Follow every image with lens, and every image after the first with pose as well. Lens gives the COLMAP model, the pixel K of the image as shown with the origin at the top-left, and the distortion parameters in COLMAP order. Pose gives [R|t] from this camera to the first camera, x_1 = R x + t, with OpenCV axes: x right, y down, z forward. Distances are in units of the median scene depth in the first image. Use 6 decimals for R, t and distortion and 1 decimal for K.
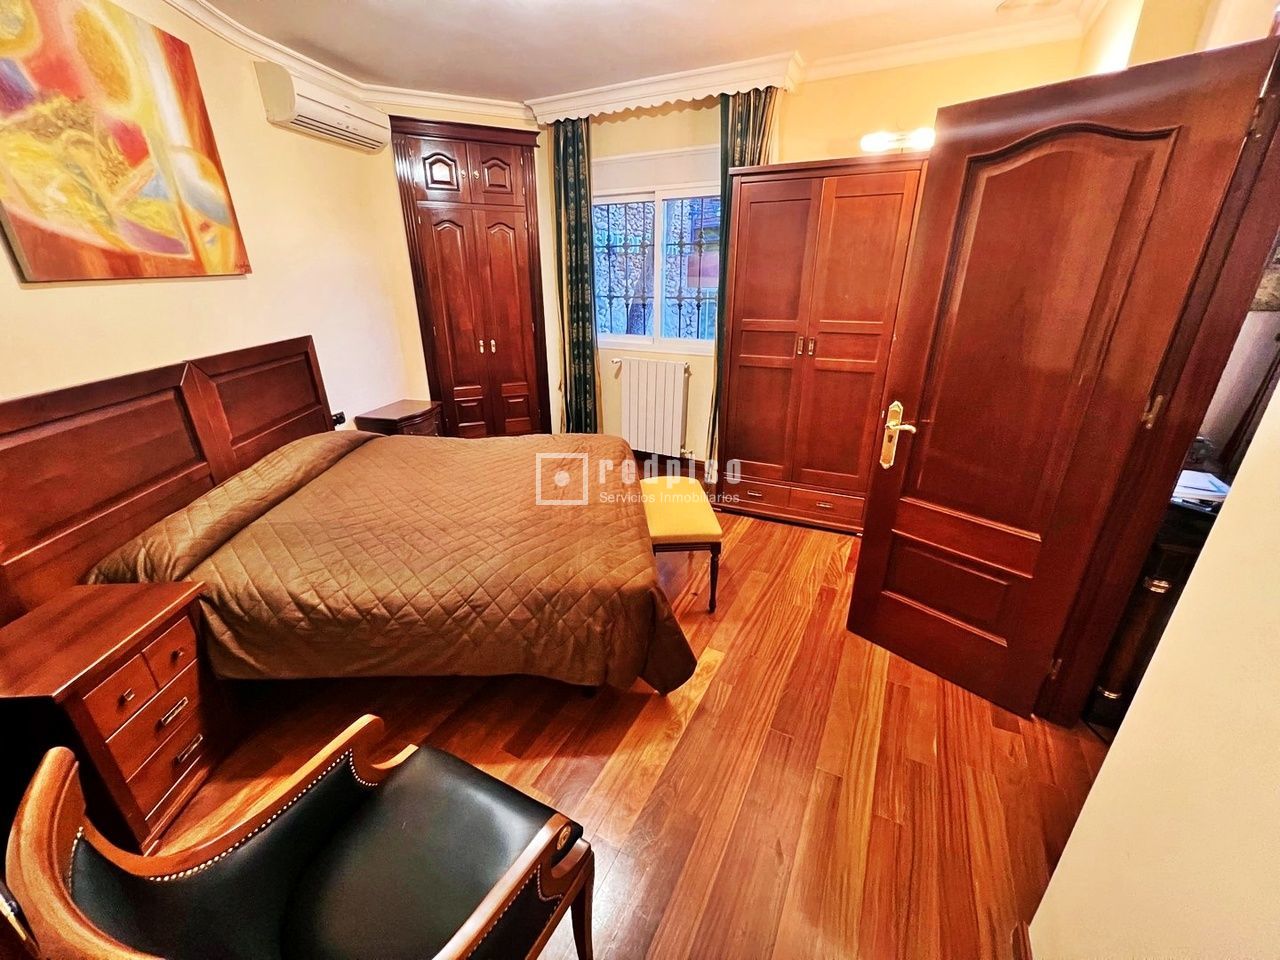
lens RADIAL K [[514.3, 0, 636.7], [0, 514.3, 482.6], [0, 0, 1]] dist [-0.001757, 0.000533]
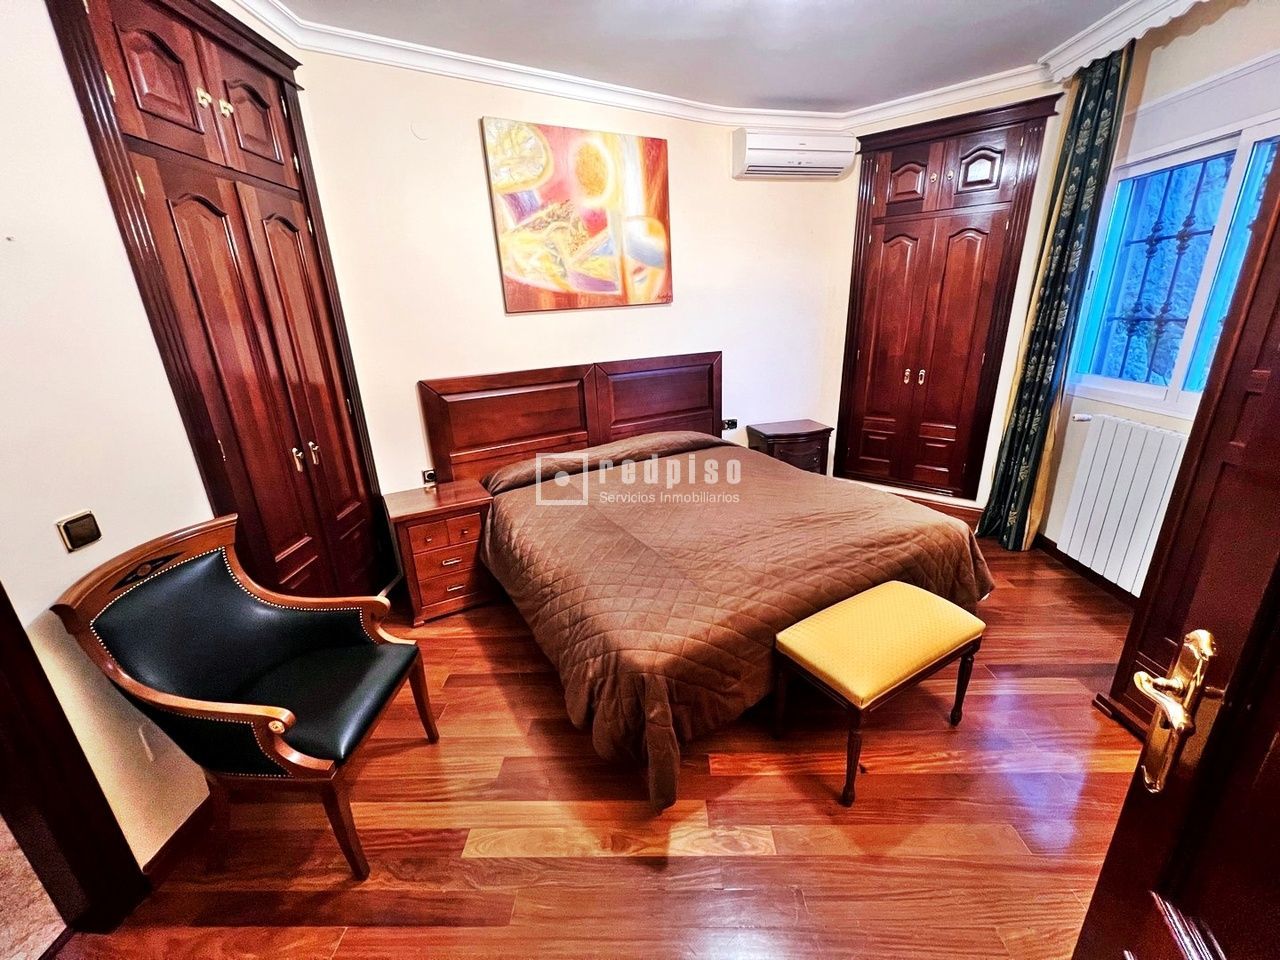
lens RADIAL K [[514.3, 0, 640.3], [0, 514.3, 482.5], [0, 0, 1]] dist [-0.001757, 0.000533]
pose [[0.449635, 0.274160, -0.850097, 0.528098], [-0.300914, 0.942590, 0.144829, -0.164798], [0.840999, 0.190686, 0.506320, 0.422880]]
